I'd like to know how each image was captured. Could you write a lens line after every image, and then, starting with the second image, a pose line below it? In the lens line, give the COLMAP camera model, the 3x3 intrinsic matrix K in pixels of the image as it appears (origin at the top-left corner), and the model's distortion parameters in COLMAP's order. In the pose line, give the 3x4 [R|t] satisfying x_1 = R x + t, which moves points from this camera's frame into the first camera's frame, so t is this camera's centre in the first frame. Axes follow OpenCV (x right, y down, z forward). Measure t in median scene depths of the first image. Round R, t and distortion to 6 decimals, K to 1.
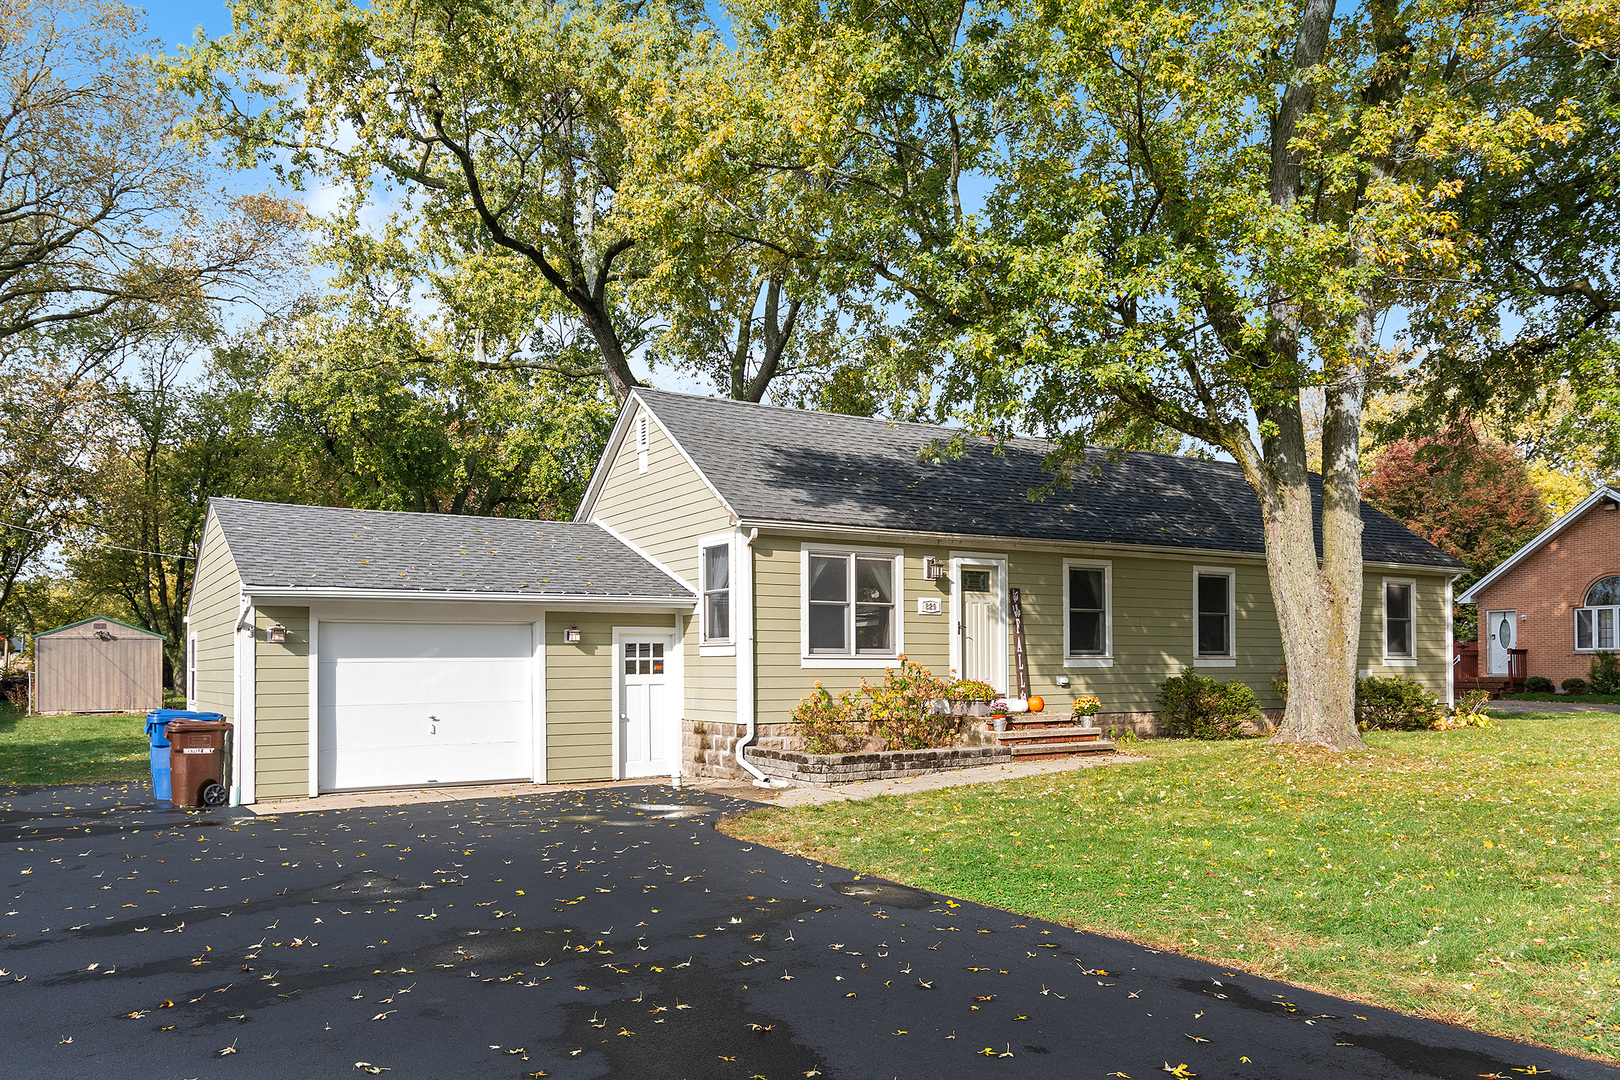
lens RADIAL K [[1170.2, 0, 811.4], [0, 1170.2, 658.4], [0, 0, 1]] dist [-0.001837, 0.001252]
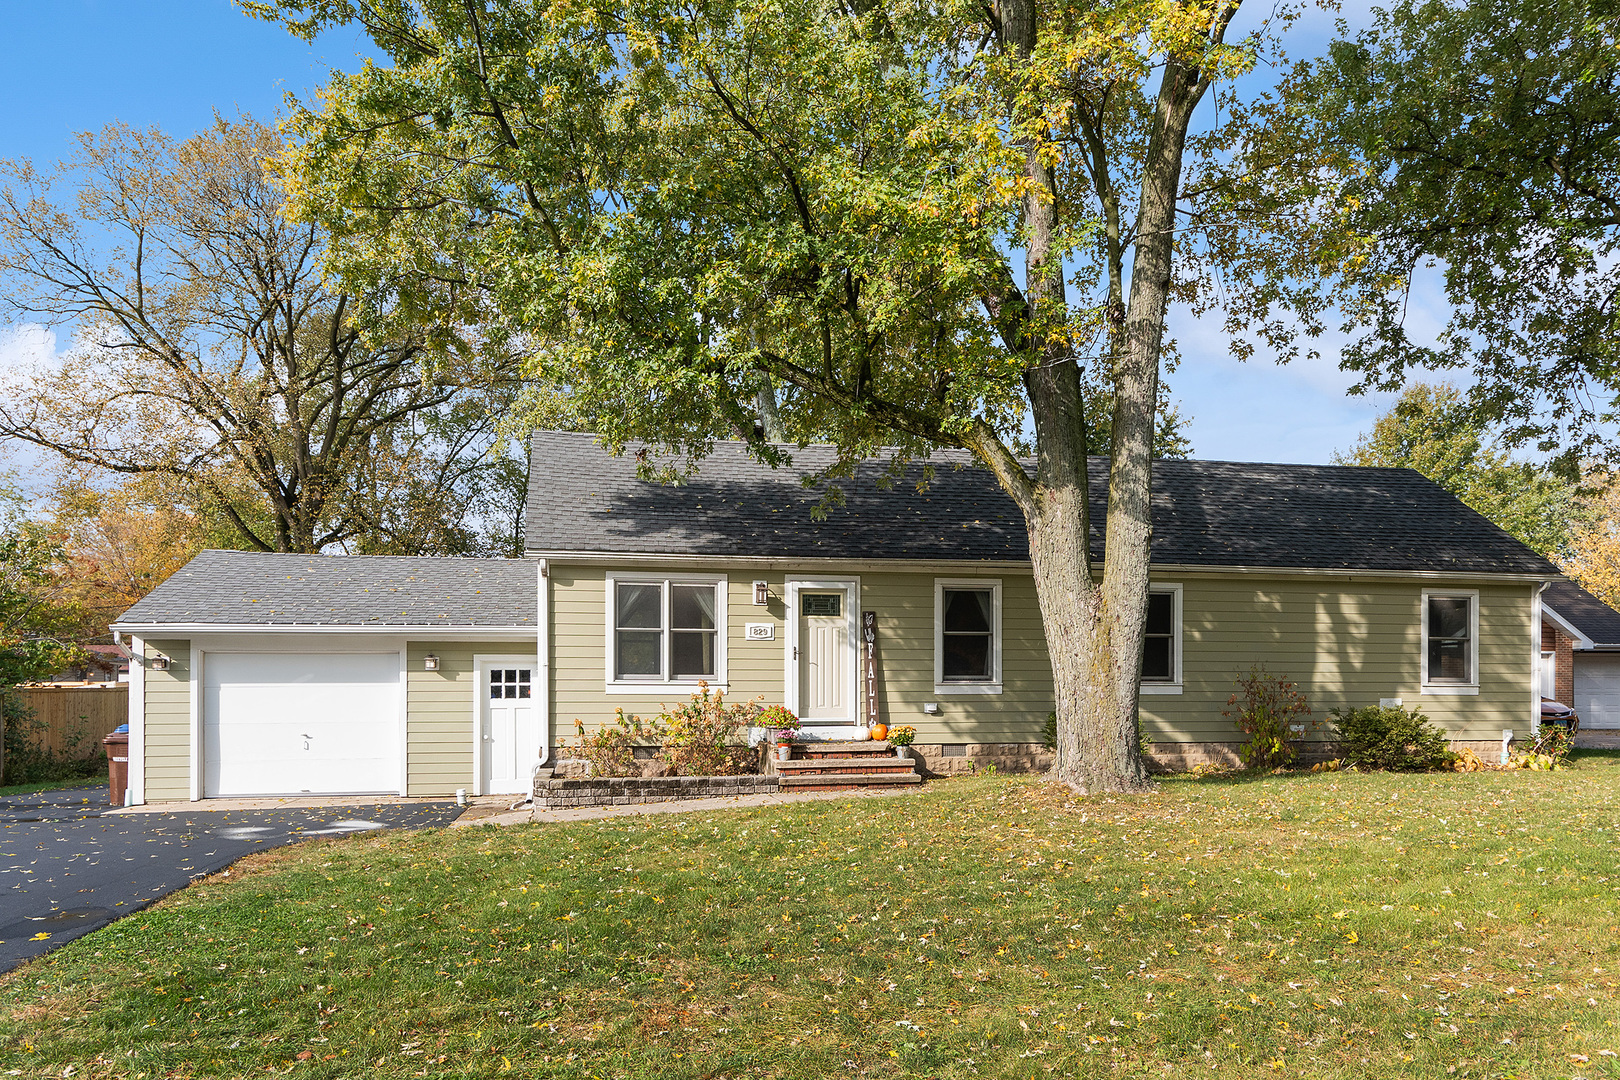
lens RADIAL K [[1084.1, 0, 817.7], [0, 1084.1, 699.1], [0, 0, 1]] dist [0.002339, 0.001987]
pose [[0.941330, 0.007190, -0.337412, 0.460443], [-0.001846, 0.999868, 0.016156, -0.002644], [0.337484, -0.014585, 0.941218, 0.156966]]
